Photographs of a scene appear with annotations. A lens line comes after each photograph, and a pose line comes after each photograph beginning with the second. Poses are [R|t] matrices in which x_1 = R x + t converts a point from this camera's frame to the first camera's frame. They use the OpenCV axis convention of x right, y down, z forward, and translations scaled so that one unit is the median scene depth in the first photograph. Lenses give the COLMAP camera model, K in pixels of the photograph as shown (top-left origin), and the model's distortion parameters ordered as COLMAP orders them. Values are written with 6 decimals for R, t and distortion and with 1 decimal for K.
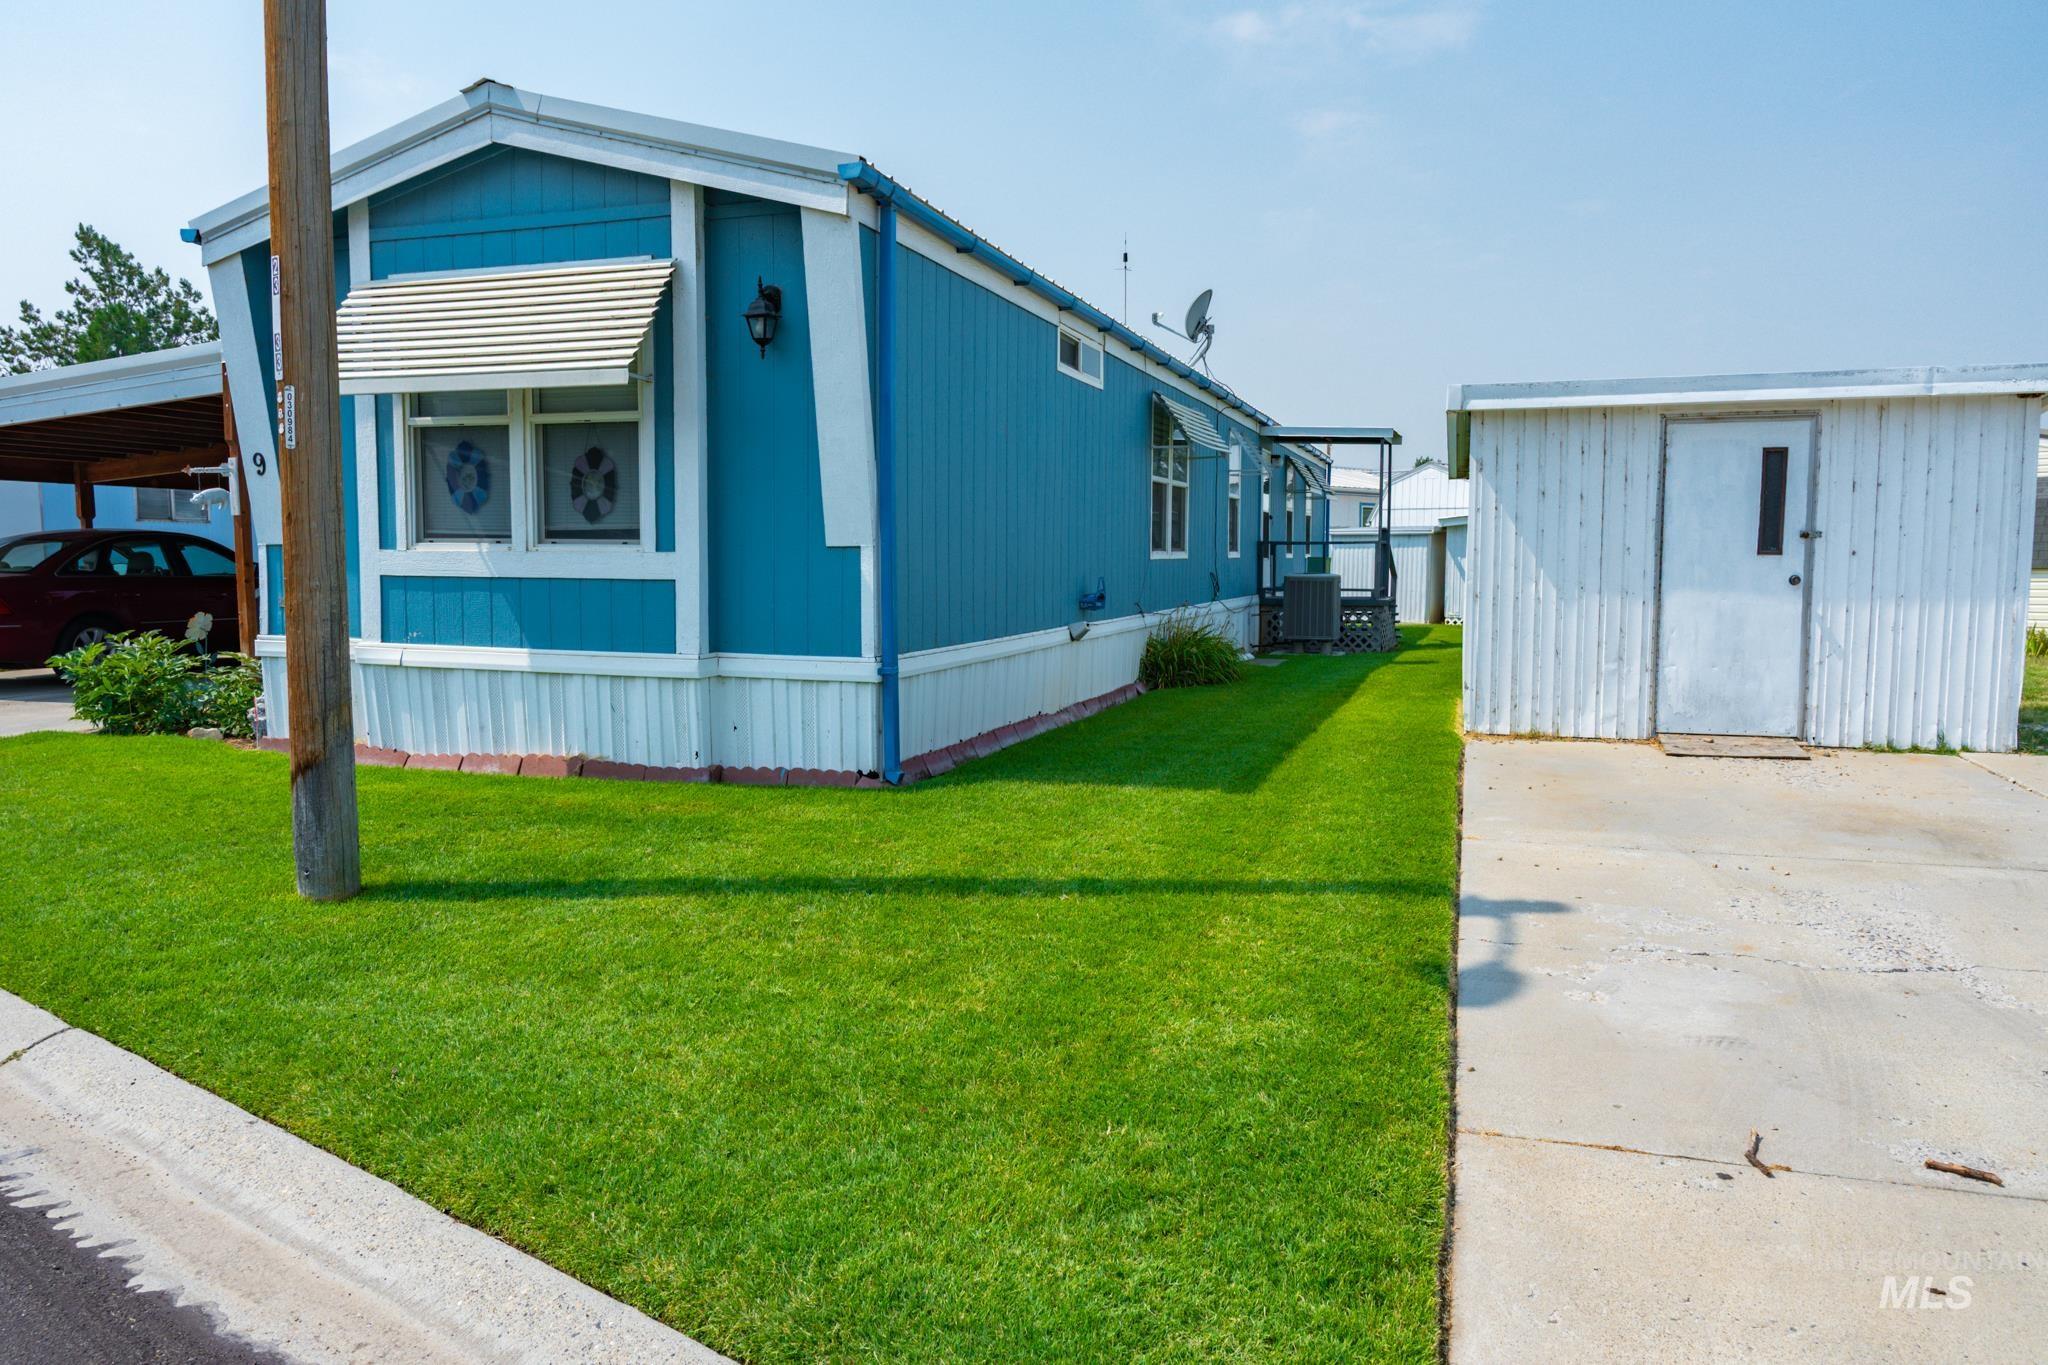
lens RADIAL K [[1382.0, 0, 1024.0], [0, 1382.0, 682.5], [0, 0, 1]] dist [0.013561, 0.002052]
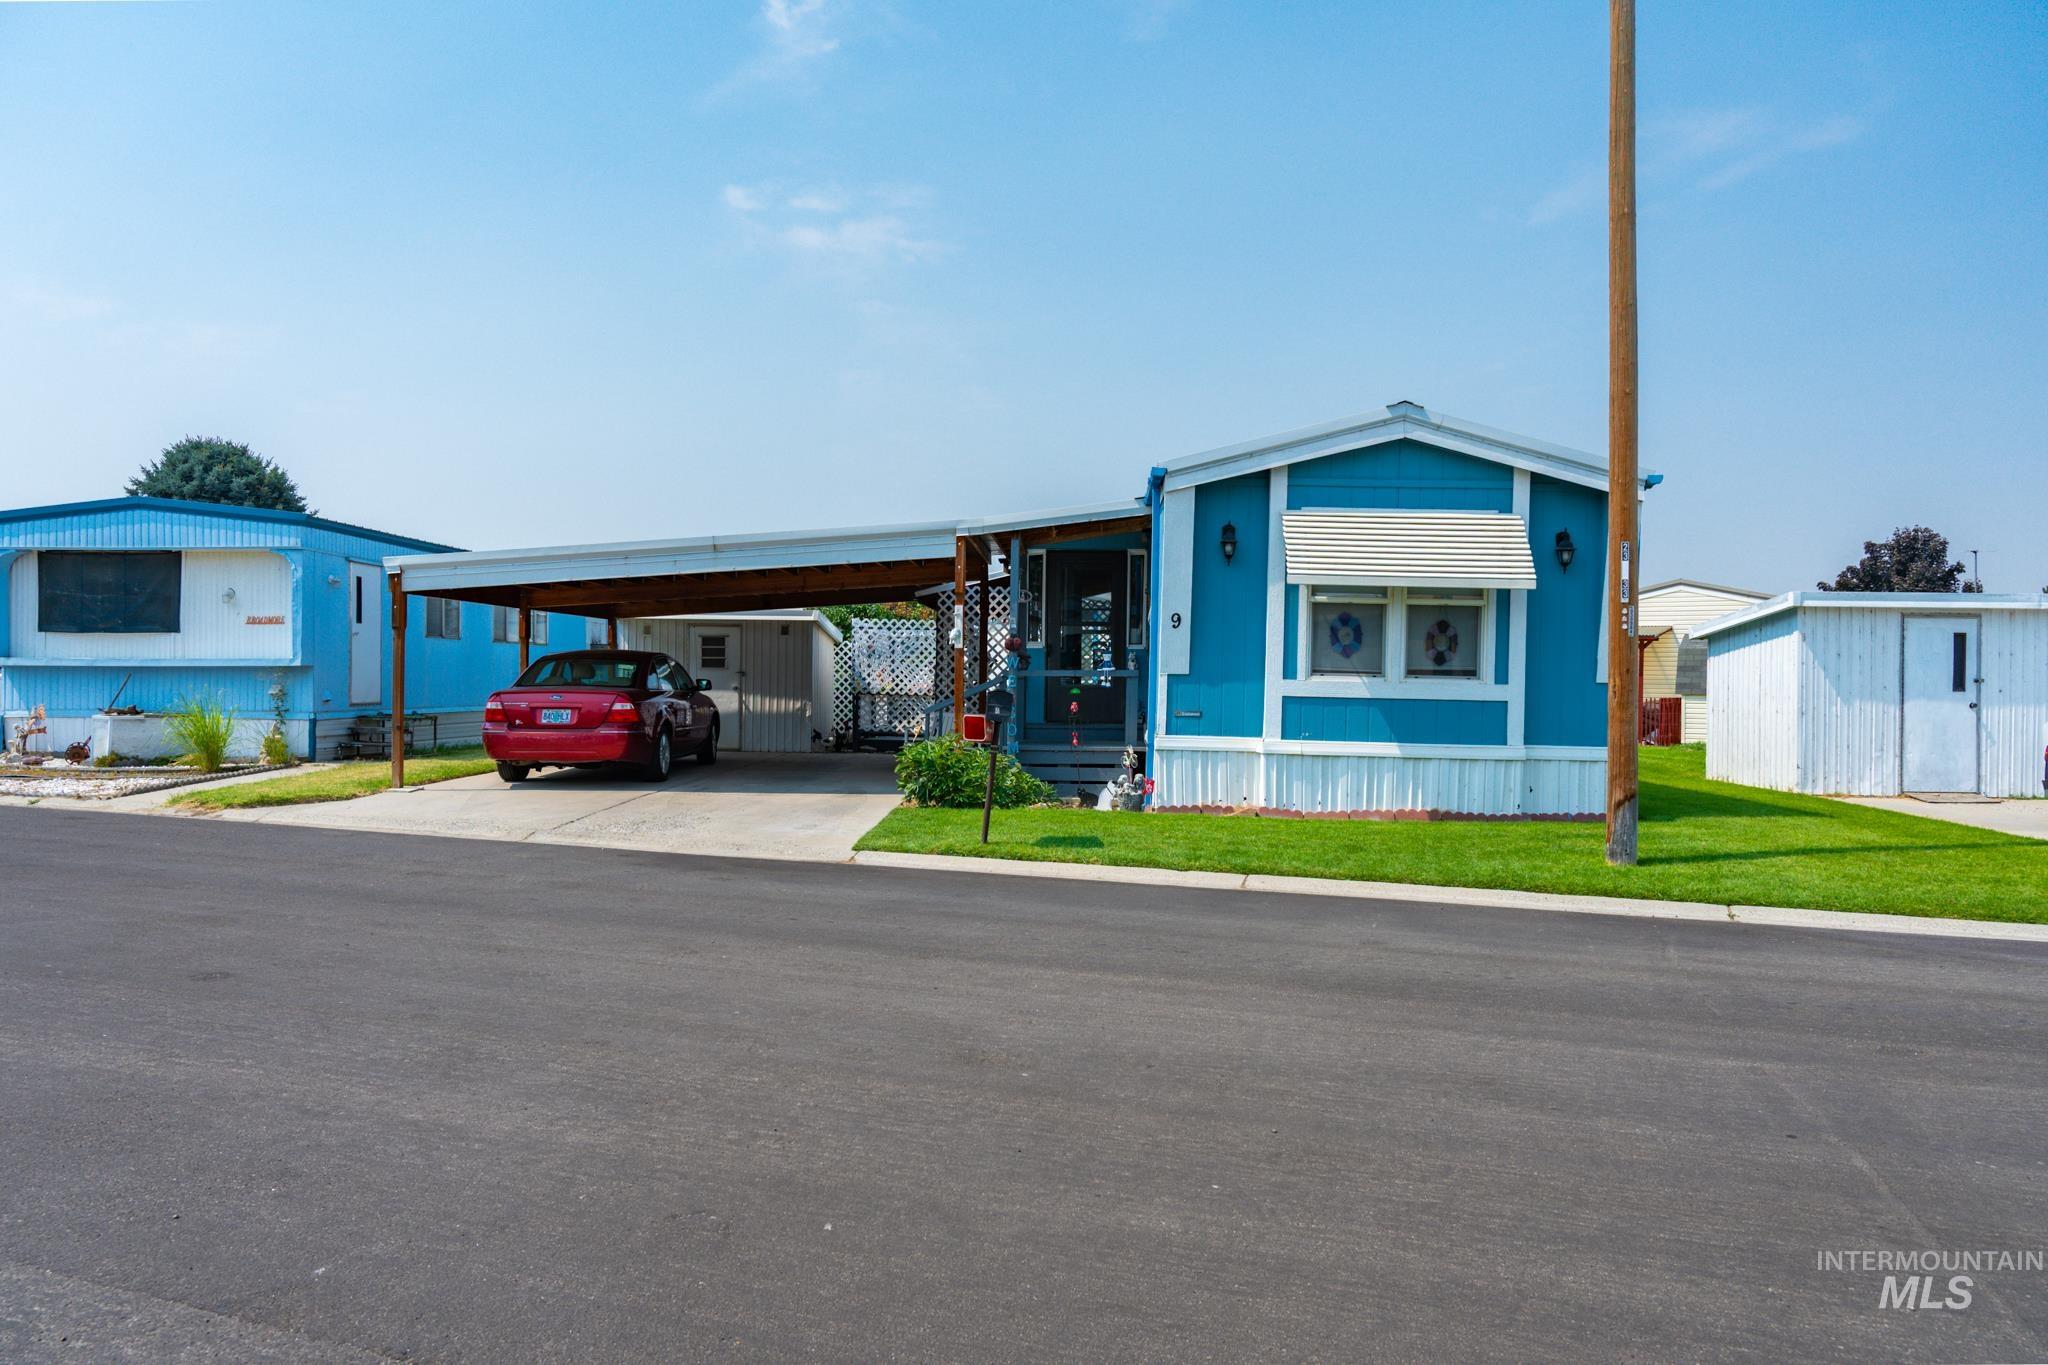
lens RADIAL K [[1382.0, 0, 1024.0], [0, 1382.0, 682.5], [0, 0, 1]] dist [0.013561, 0.002052]
pose [[0.956836, 0.011305, 0.290408, -1.206718], [0.013381, 0.996470, -0.082876, 0.031703], [-0.290320, 0.083185, 0.953307, -0.392799]]
